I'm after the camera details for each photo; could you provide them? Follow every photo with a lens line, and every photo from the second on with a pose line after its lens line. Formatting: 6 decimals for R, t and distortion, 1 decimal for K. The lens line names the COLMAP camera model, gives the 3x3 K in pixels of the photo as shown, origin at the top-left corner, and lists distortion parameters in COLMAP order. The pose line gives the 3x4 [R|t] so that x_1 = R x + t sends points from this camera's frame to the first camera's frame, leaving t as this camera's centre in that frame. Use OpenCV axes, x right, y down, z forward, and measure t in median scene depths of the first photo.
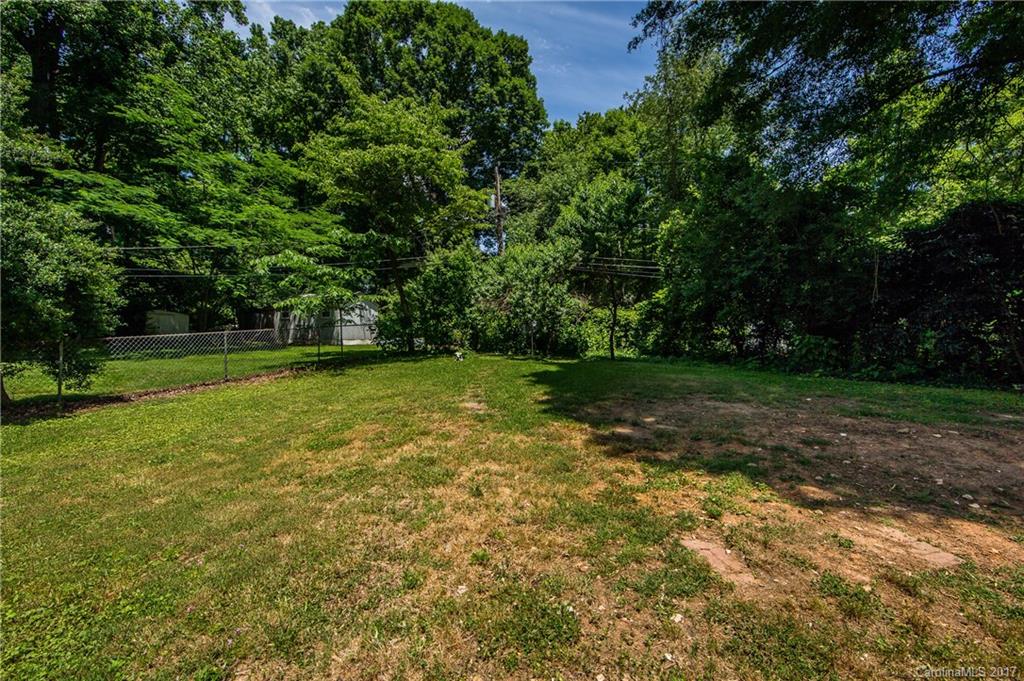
lens RADIAL K [[408.1, 0, 512.3], [0, 408.1, 340.5], [0, 0, 1]] dist [-0.001669, -0.001122]
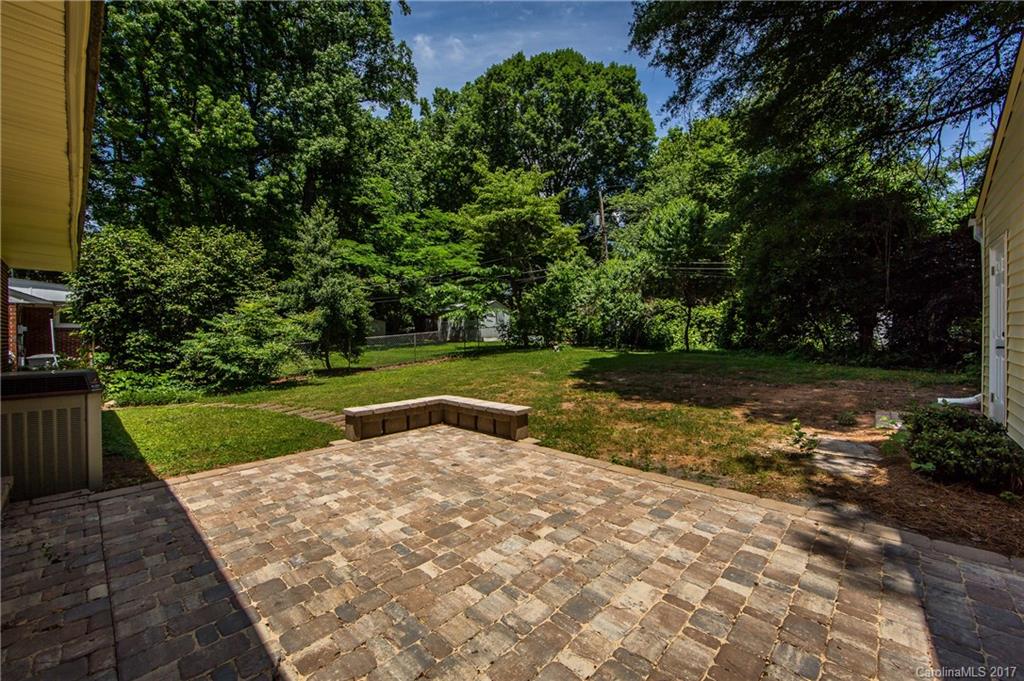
lens RADIAL K [[433.0, 0, 512.7], [0, 433.0, 333.9], [0, 0, 1]] dist [-0.005147, -0.000108]
pose [[0.938828, -0.012053, -0.344175, 0.180267], [0.008940, 0.999904, -0.010632, 0.002222], [0.344270, 0.006905, 0.938845, -0.328041]]
